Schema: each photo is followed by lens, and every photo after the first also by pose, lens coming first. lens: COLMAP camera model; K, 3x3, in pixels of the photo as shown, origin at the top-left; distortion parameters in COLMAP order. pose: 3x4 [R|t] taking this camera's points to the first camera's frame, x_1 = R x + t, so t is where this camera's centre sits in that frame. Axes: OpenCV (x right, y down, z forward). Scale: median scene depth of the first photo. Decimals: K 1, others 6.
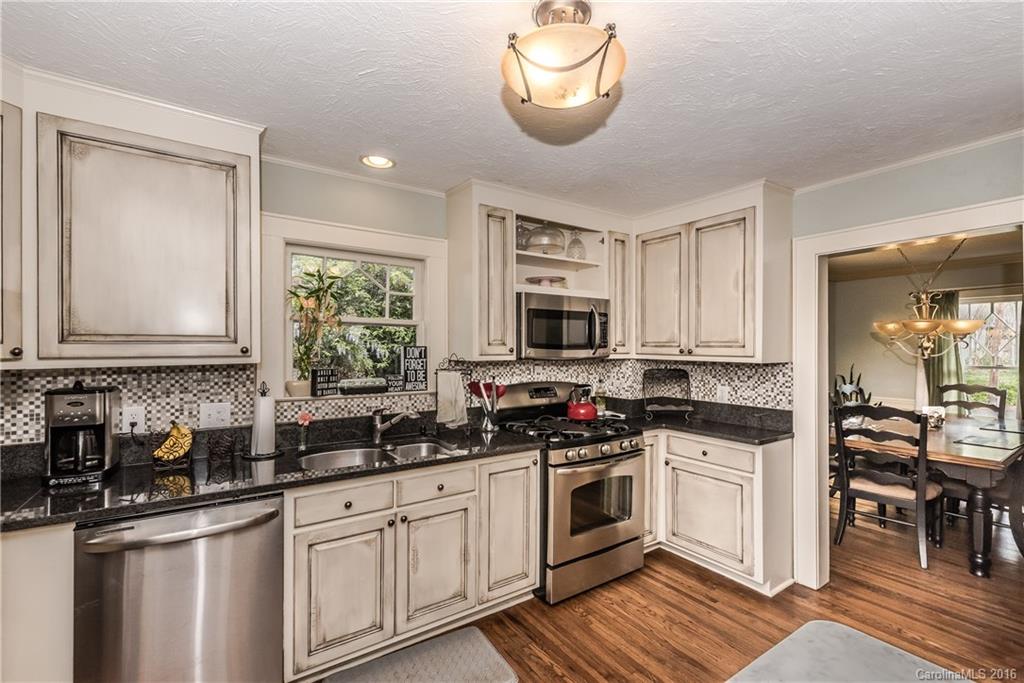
lens RADIAL K [[446.0, 0, 511.9], [0, 446.0, 345.2], [0, 0, 1]] dist [-0.002925, -0.000184]
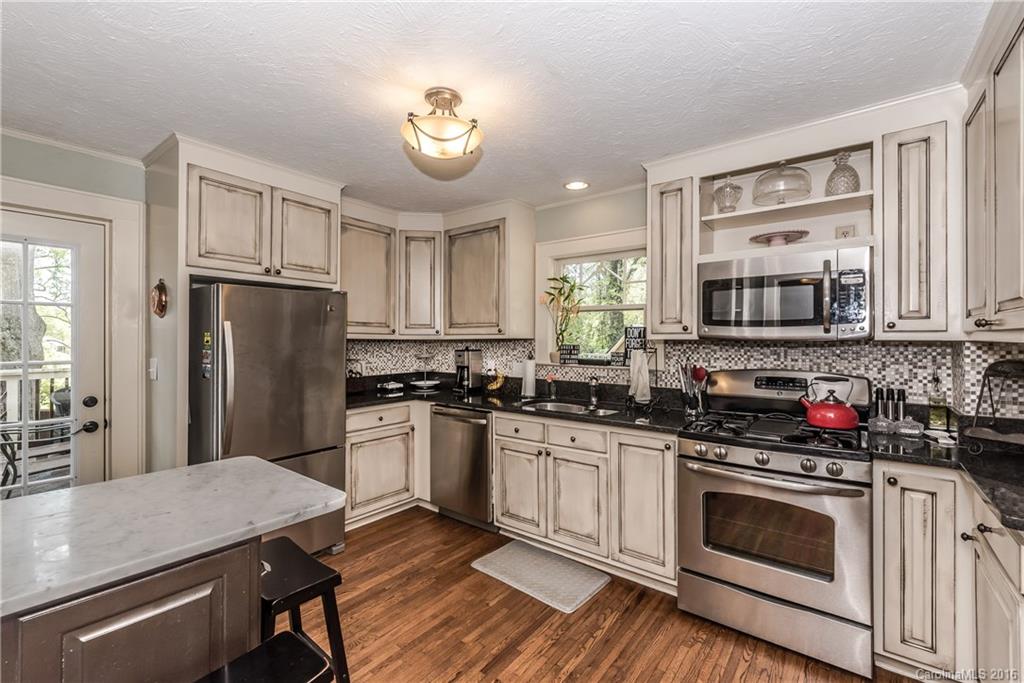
lens RADIAL K [[446.0, 0, 509.2], [0, 446.0, 339.3], [0, 0, 1]] dist [-0.002925, -0.000184]
pose [[0.302036, -0.001919, -0.953294, 0.906203], [0.001031, 0.999998, -0.001687, 0.041278], [0.953296, -0.000473, 0.302038, 0.430242]]
